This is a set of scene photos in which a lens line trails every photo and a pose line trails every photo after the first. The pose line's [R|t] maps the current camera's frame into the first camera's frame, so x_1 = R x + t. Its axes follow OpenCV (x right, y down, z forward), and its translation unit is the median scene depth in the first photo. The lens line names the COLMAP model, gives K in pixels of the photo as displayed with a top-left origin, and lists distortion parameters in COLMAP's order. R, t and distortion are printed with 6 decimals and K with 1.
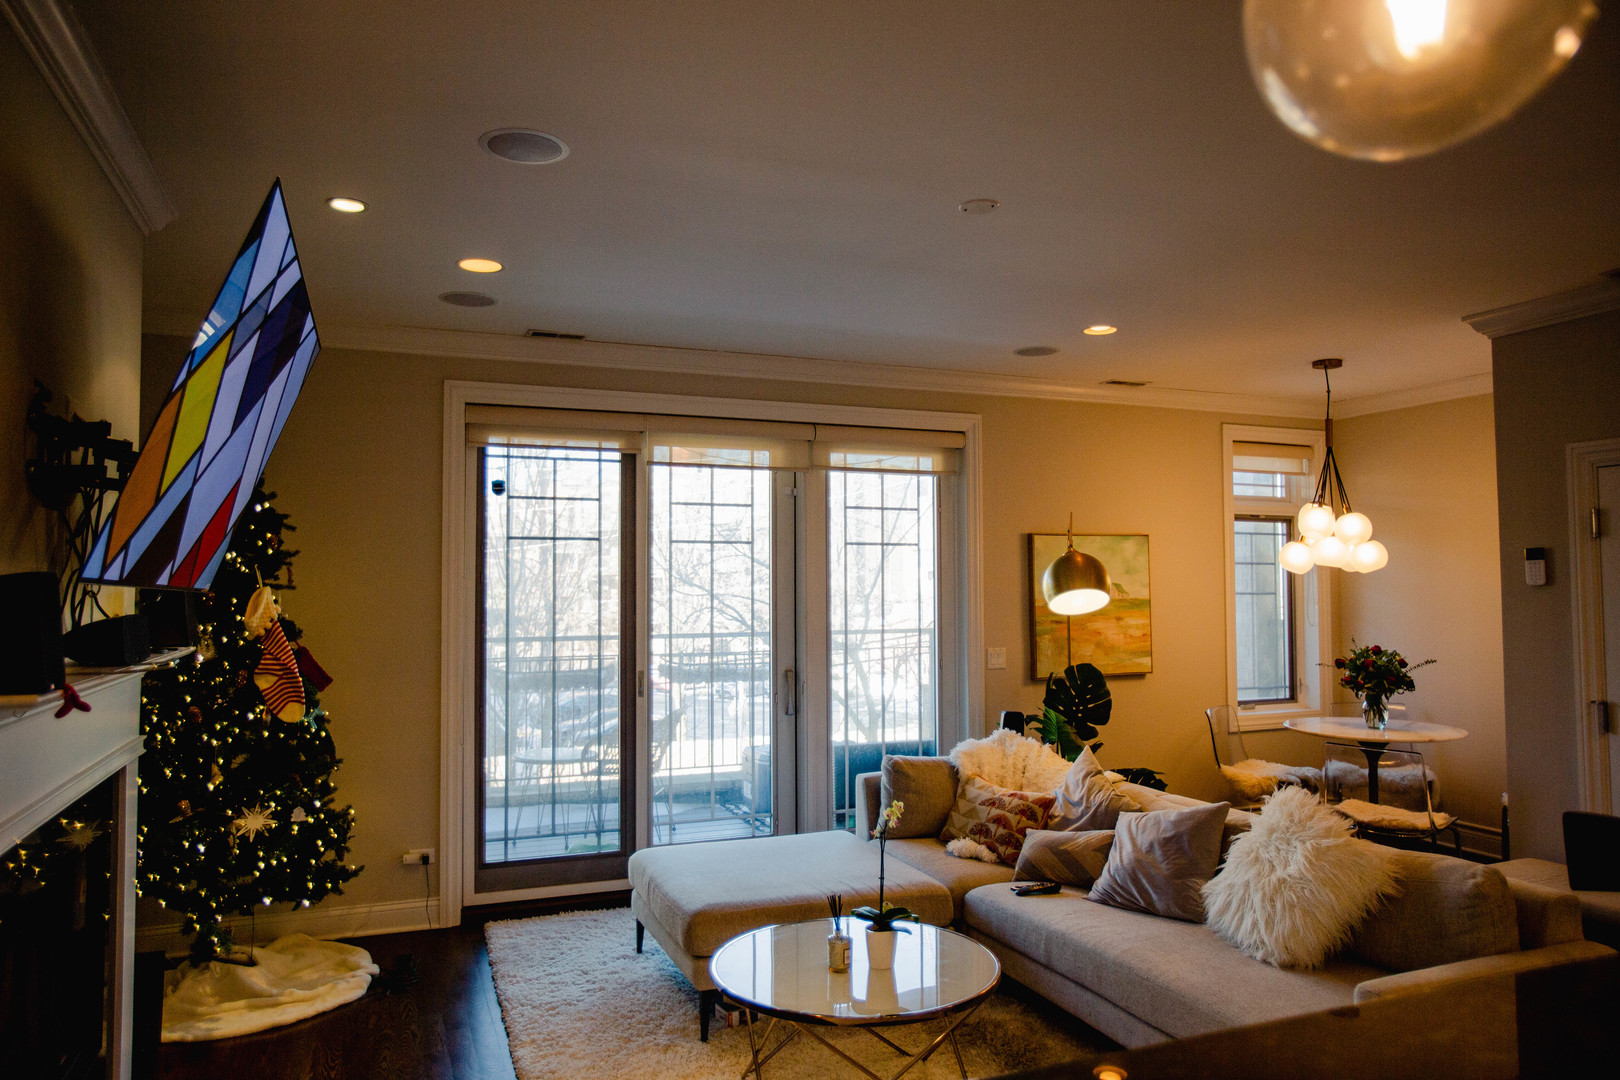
lens RADIAL K [[1089.8, 0, 819.3], [0, 1089.8, 542.4], [0, 0, 1]] dist [-0.059052, 0.085781]
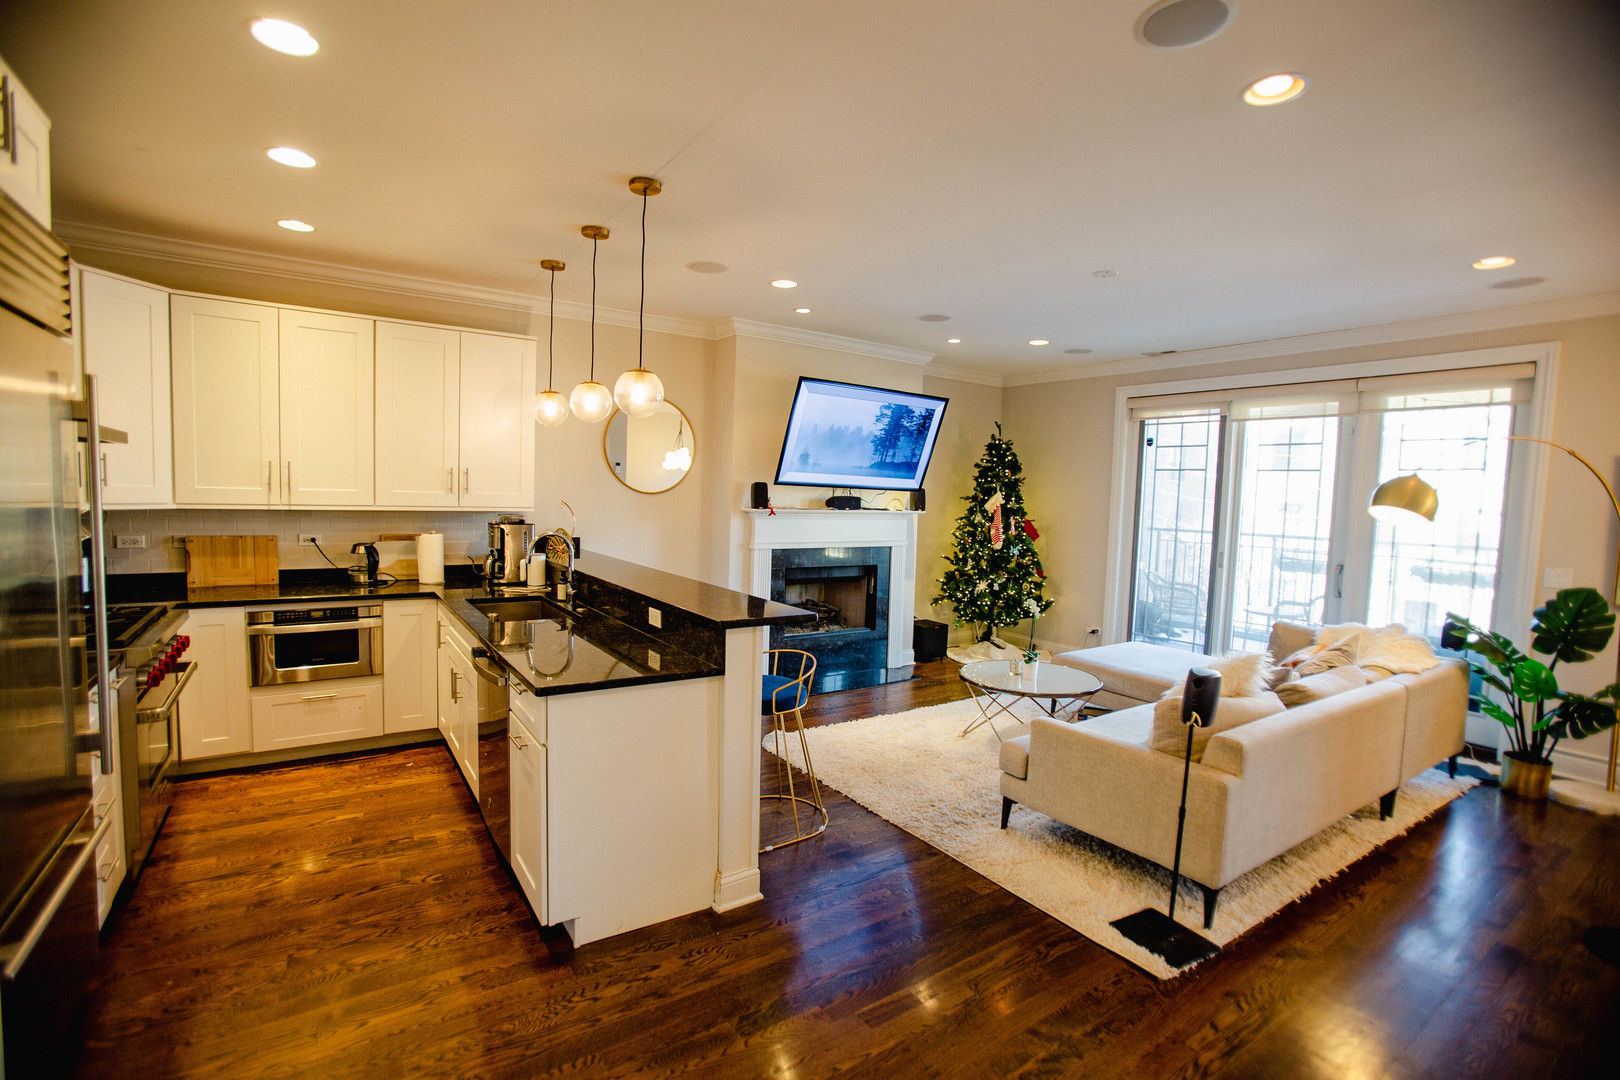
lens RADIAL K [[742.2, 0, 810.6], [0, 742.2, 544.5], [0, 0, 1]] dist [-0.074308, 0.030998]
pose [[0.206989, 0.077919, -0.975236, 0.849413], [0.008241, 0.996649, 0.081379, 0.017233], [0.978309, -0.024881, 0.205653, 0.211951]]
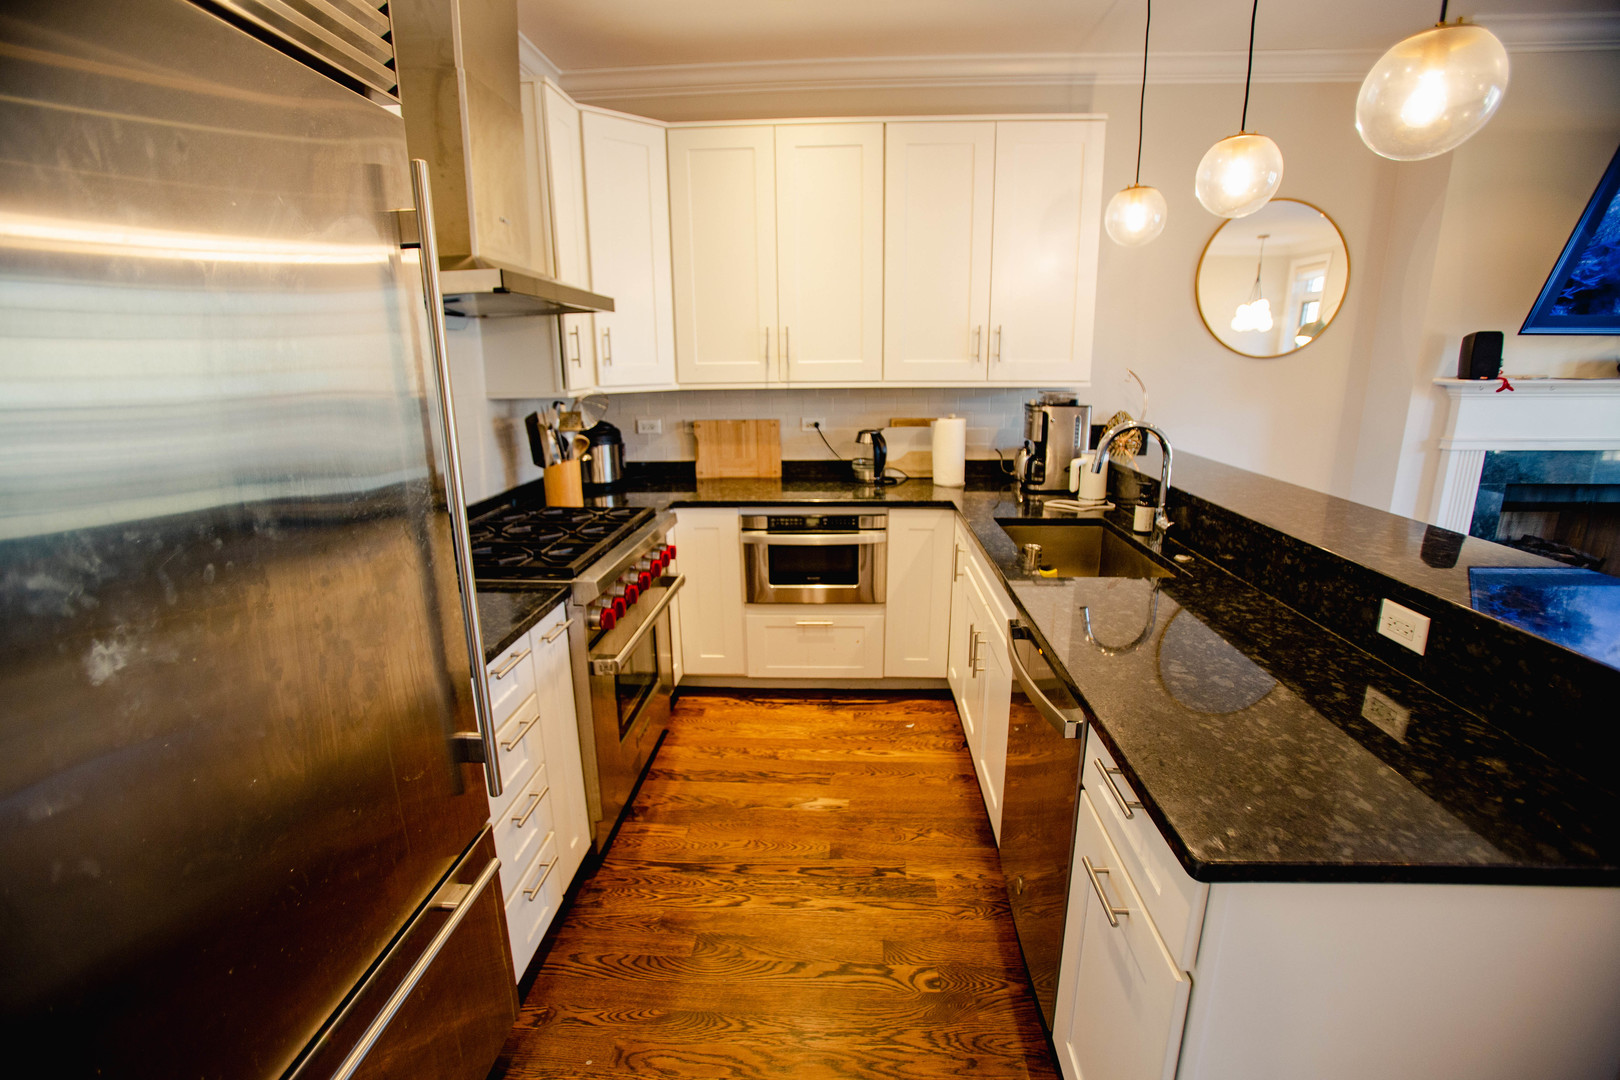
lens RADIAL K [[742.2, 0, 810.6], [0, 742.2, 544.5], [0, 0, 1]] dist [-0.074308, 0.030998]
pose [[-0.432924, 0.226474, -0.872517, 0.546784], [0.048319, 0.972364, 0.228416, 0.024583], [0.900134, 0.056728, -0.431903, 0.122948]]
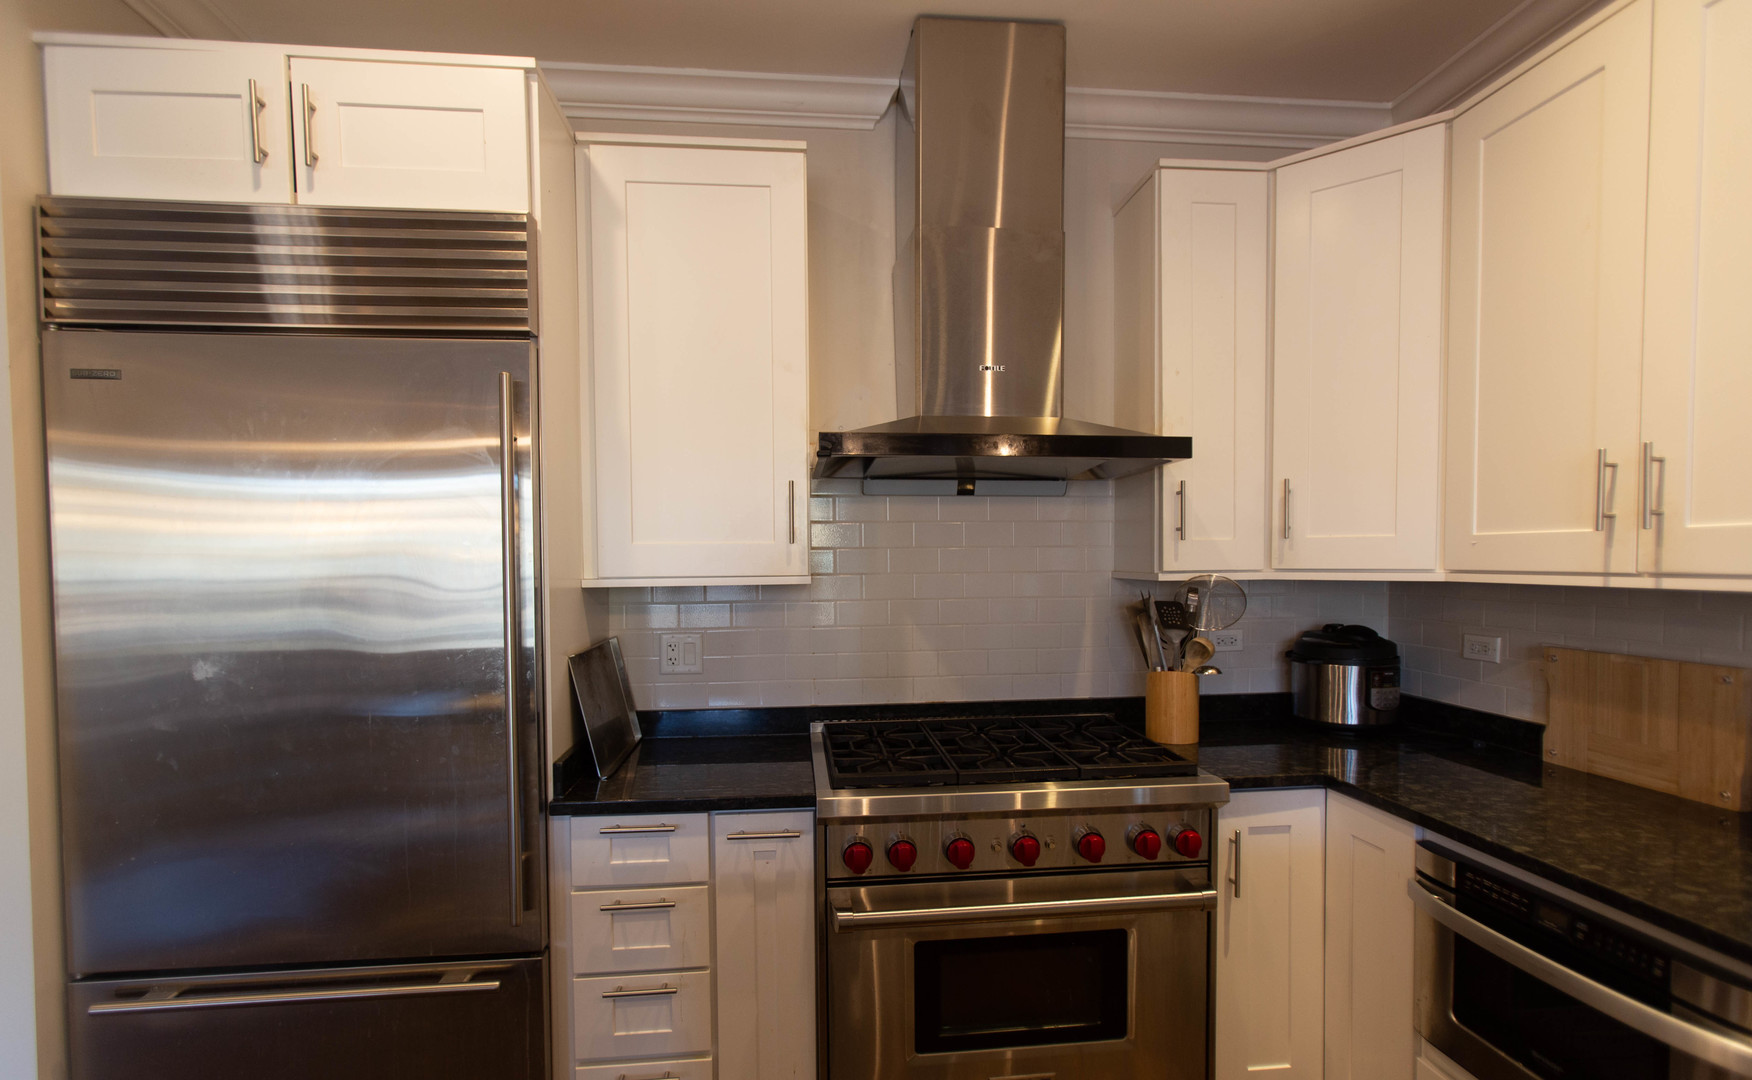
lens RADIAL K [[838.9, 0, 871.3], [0, 838.9, 583.1], [0, 0, 1]] dist [0.002080, 0.000476]
pose [[-0.958748, 0.001454, 0.284254, 0.129433], [-0.000455, 0.999978, -0.006648, 0.038980], [-0.284258, -0.006503, -0.958726, 0.189054]]
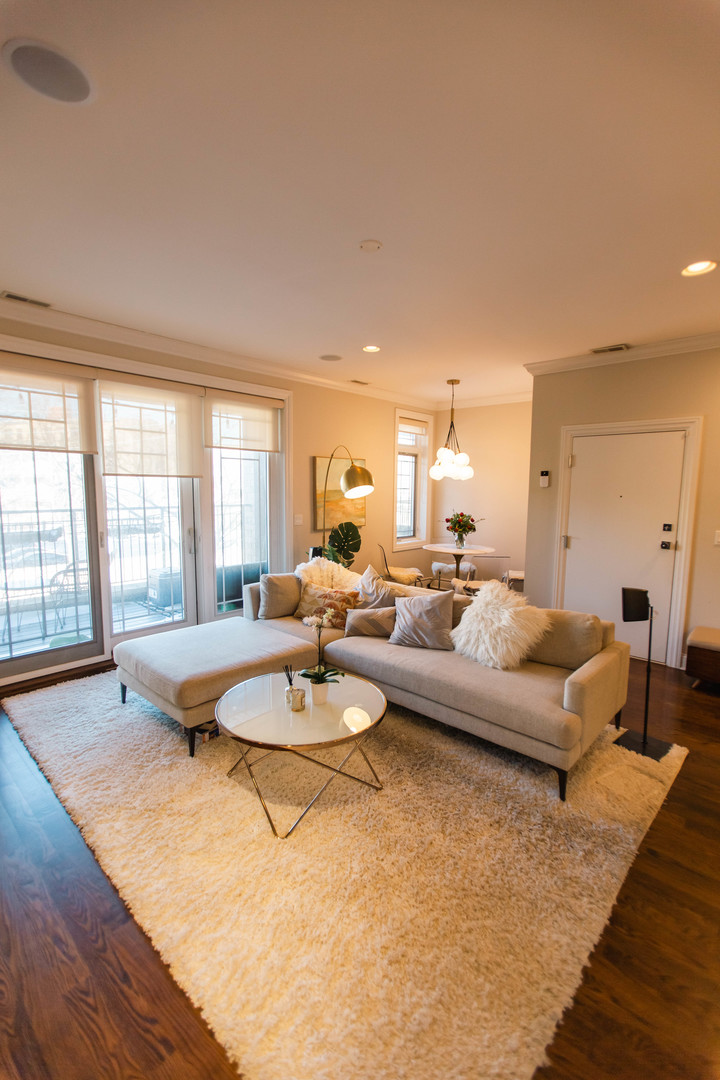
lens RADIAL K [[480.6, 0, 365.1], [0, 480.6, 541.5], [0, 0, 1]] dist [-0.005105, 0.009590]
pose [[0.903244, -0.035164, 0.427684, -0.129851], [-0.032997, 0.987995, 0.150919, 0.011997], [-0.427857, -0.150429, 0.891240, 0.210810]]
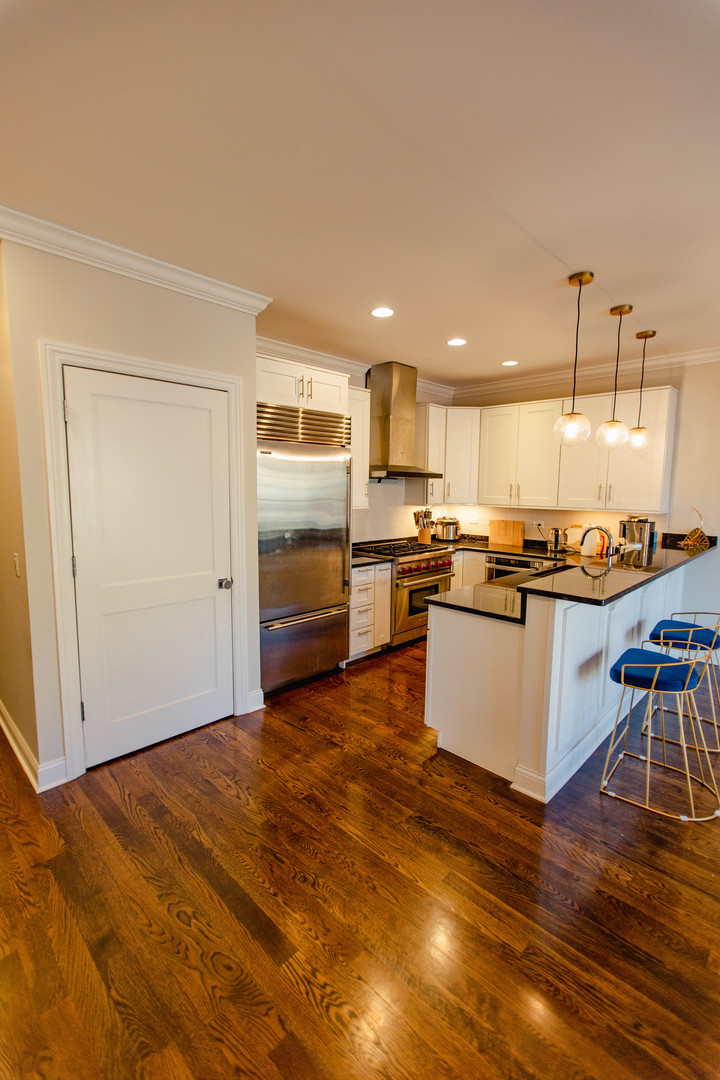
lens RADIAL K [[480.6, 0, 365.1], [0, 480.6, 541.5], [0, 0, 1]] dist [-0.005105, 0.009590]
pose [[-0.915642, 0.038845, -0.400114, 0.670996], [0.007318, 0.996766, 0.080024, 0.025696], [0.401929, 0.070346, -0.912965, 0.640674]]
